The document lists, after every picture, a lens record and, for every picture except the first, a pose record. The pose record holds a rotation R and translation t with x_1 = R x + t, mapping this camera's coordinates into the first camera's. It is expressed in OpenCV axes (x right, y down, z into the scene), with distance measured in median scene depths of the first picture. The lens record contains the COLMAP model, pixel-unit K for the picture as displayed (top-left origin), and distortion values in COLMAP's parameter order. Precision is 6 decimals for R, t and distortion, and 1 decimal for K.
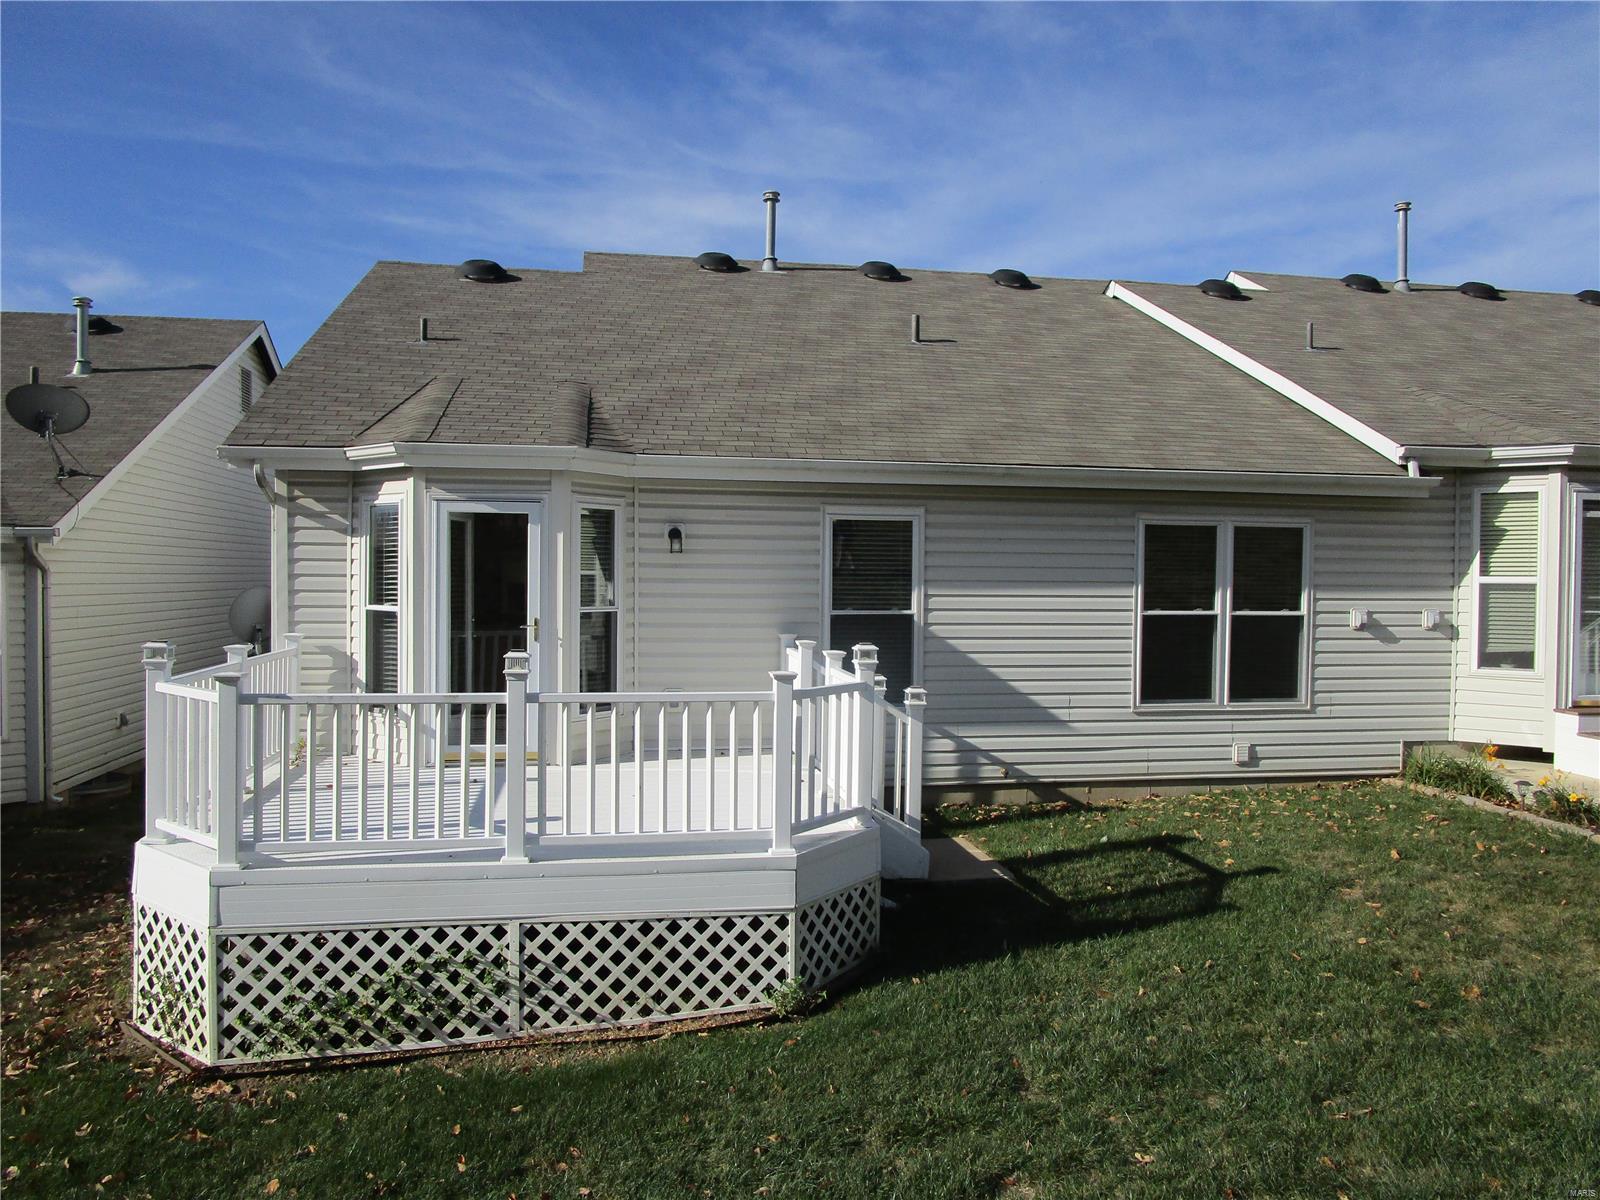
lens RADIAL K [[1137.0, 0, 800.0], [0, 1137.0, 600.0], [0, 0, 1]] dist [-0.029126, 0.005394]
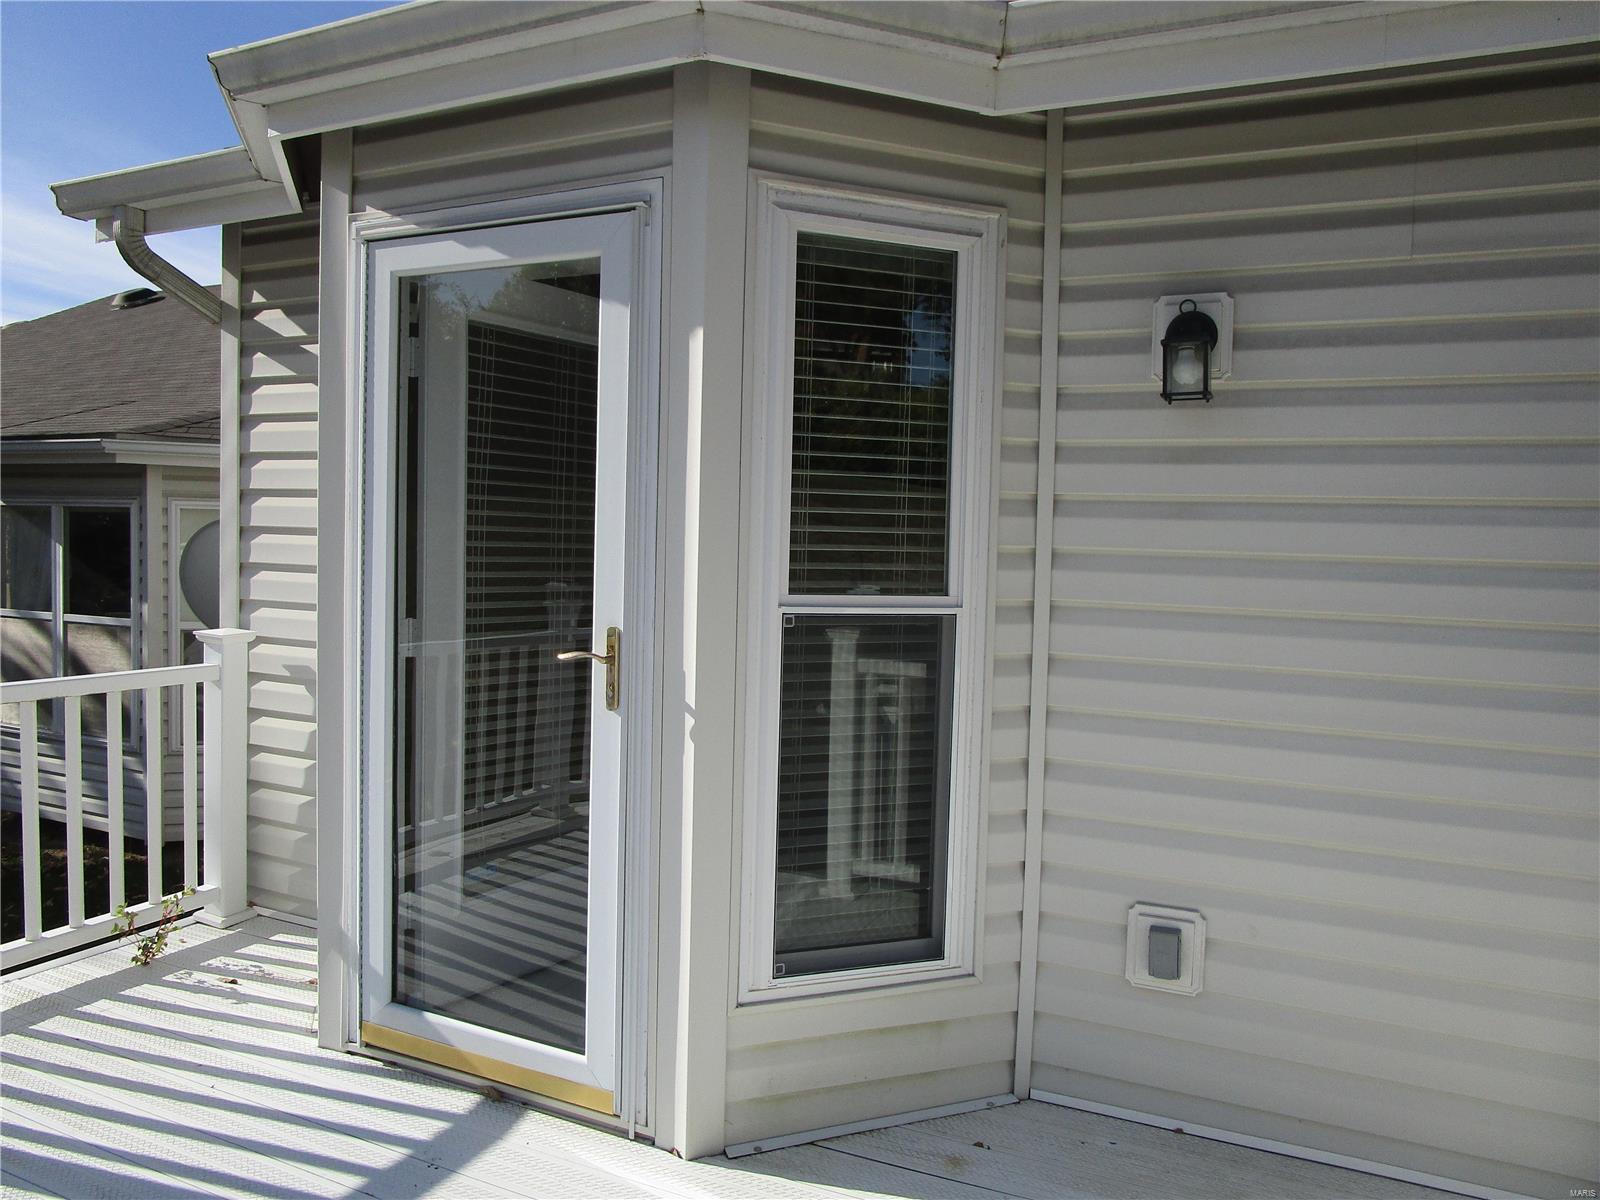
lens RADIAL K [[1137.0, 0, 800.0], [0, 1137.0, 600.0], [0, 0, 1]] dist [-0.029126, 0.005394]
pose [[0.815875, 0.043258, -0.576608, -0.027648], [-0.032883, 0.999055, 0.028423, -0.000407], [0.577292, -0.004229, 0.816527, 0.686490]]
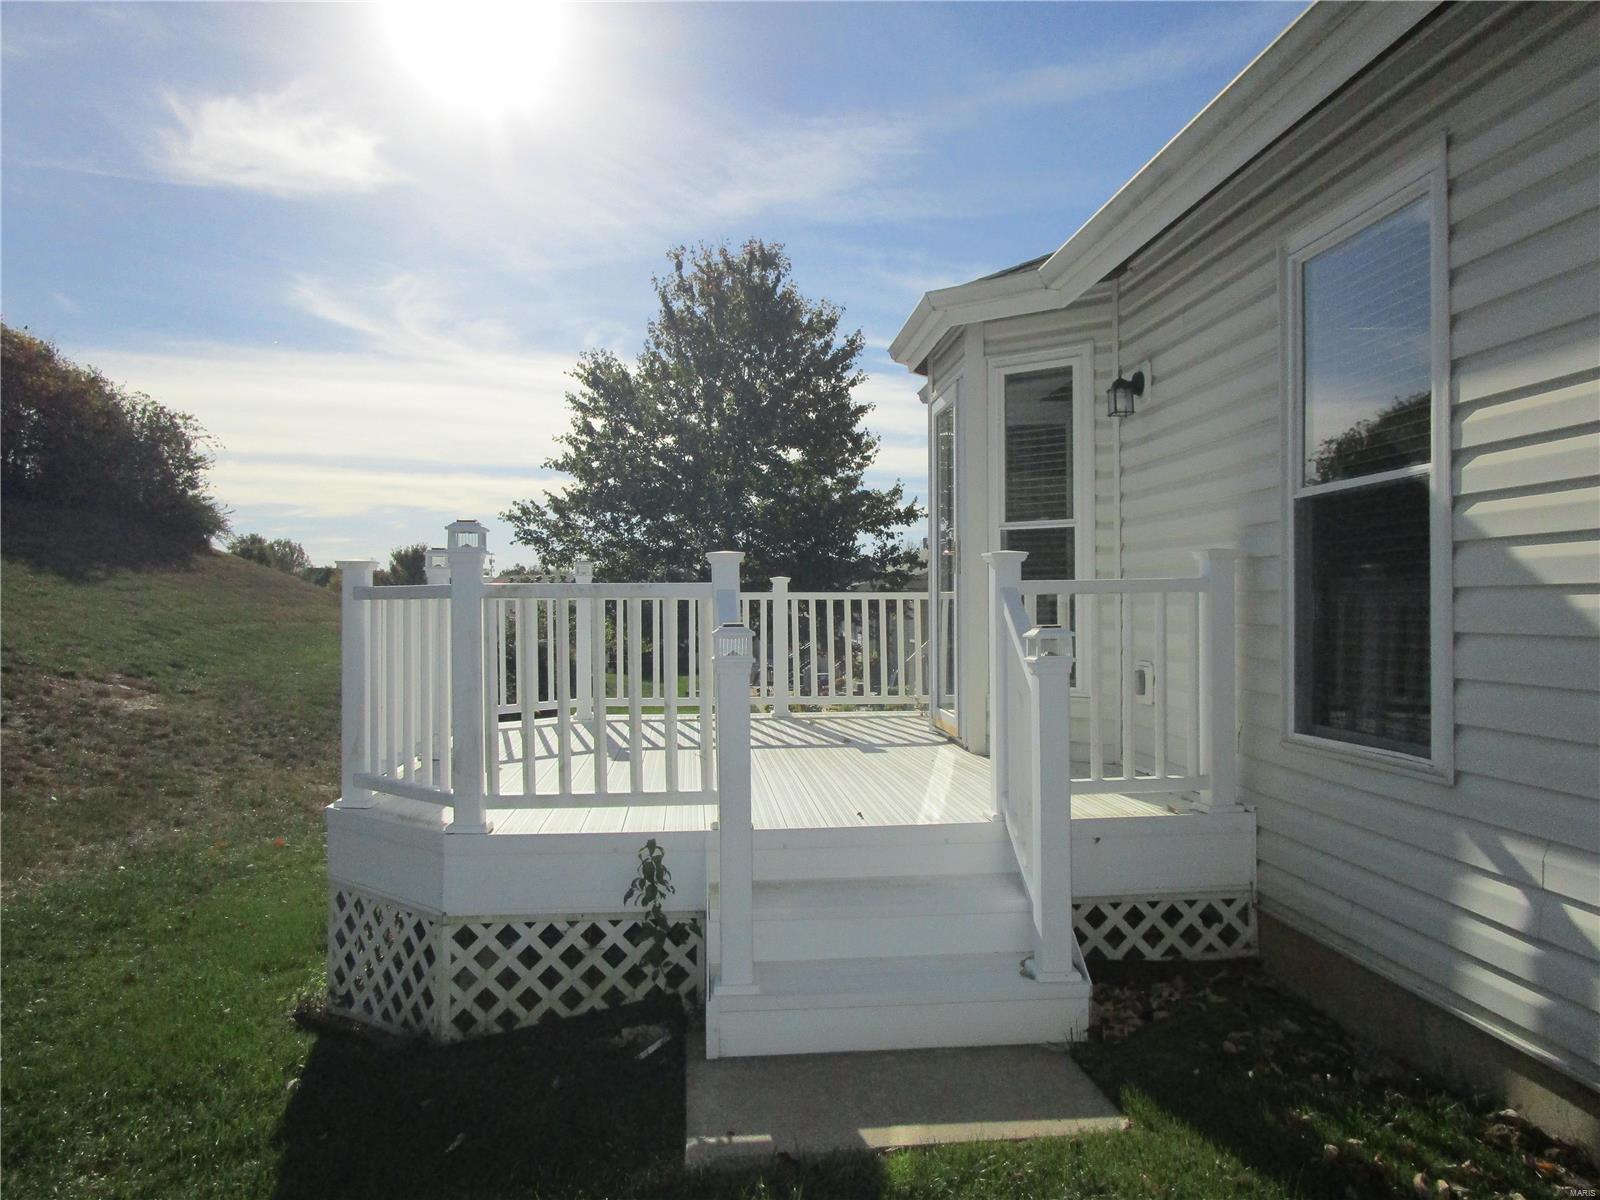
lens RADIAL K [[1137.0, 0, 800.0], [0, 1137.0, 600.0], [0, 0, 1]] dist [-0.029126, 0.005394]
pose [[-0.087241, -0.015207, -0.996071, 0.428821], [-0.024151, 0.999622, -0.013146, 0.056215], [0.995894, 0.022909, -0.087575, 0.831479]]
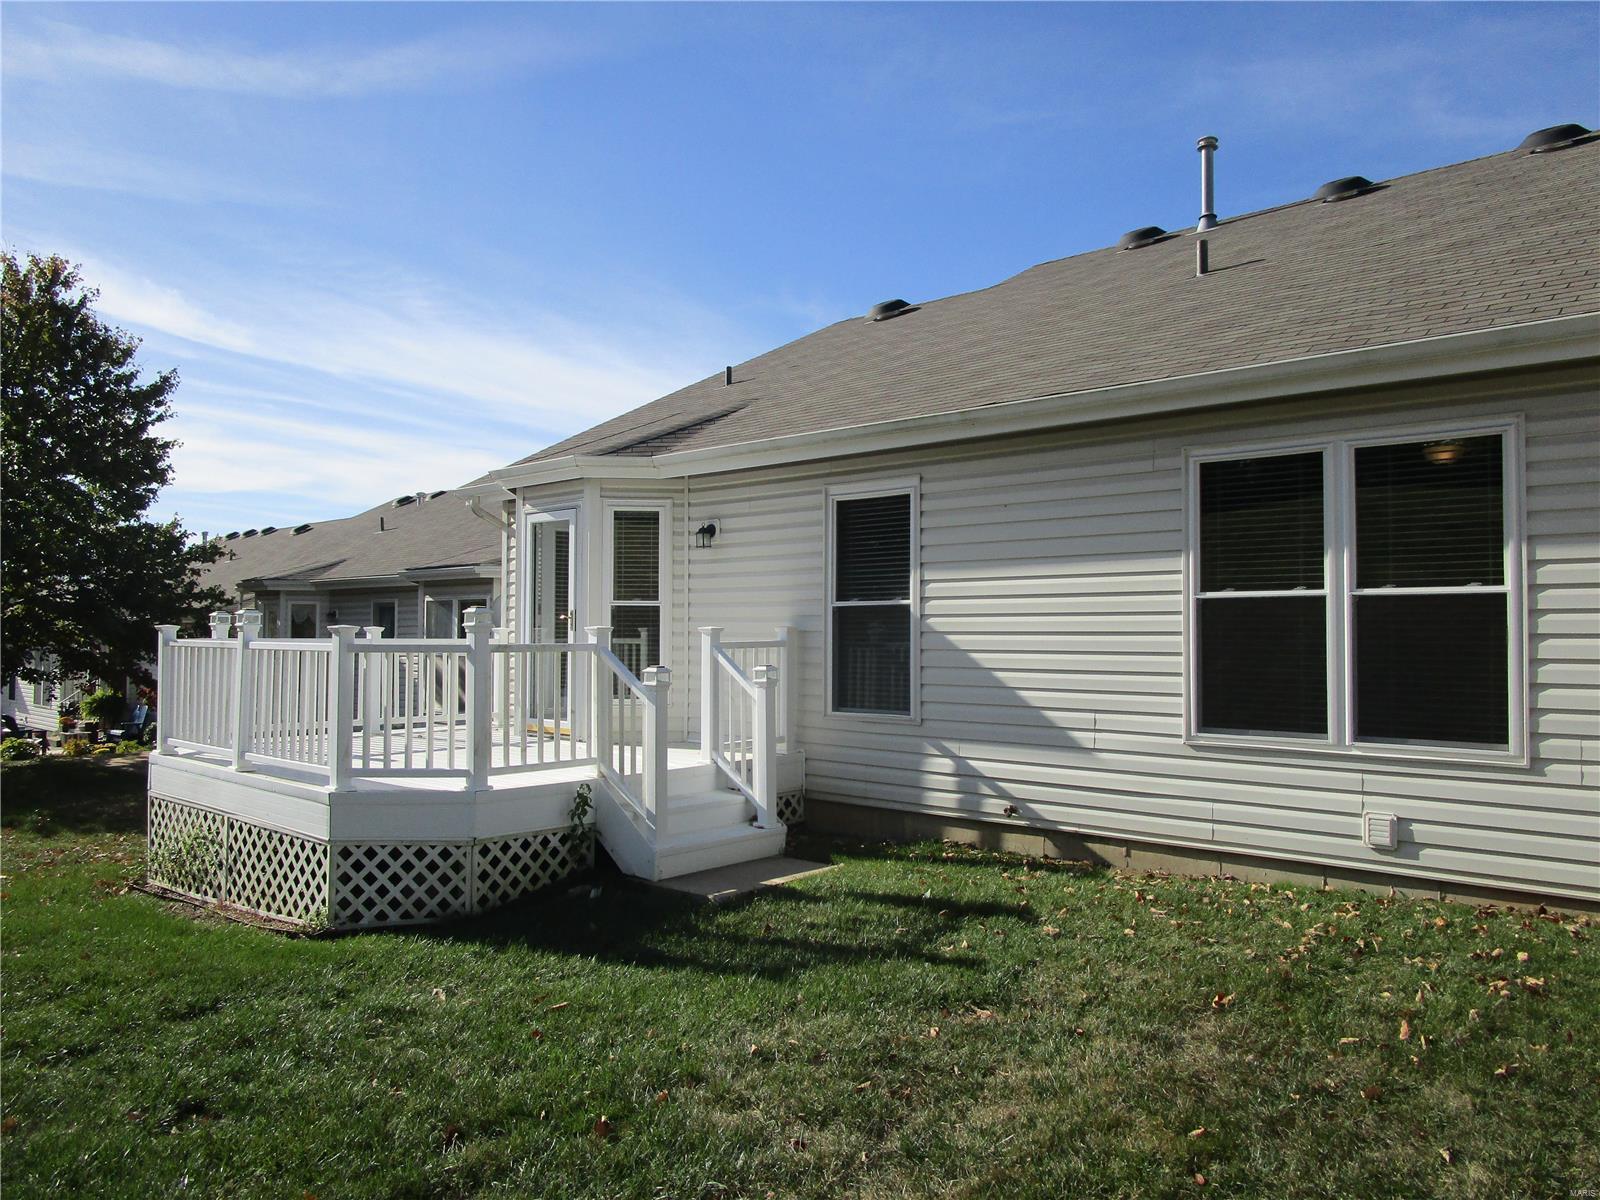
lens RADIAL K [[1137.0, 0, 800.0], [0, 1137.0, 600.0], [0, 0, 1]] dist [-0.029126, 0.005394]
pose [[0.614981, -0.032291, -0.787881, 0.695075], [-0.017343, 0.998366, -0.054455, 0.055228], [0.788351, 0.047153, 0.613416, 0.413992]]
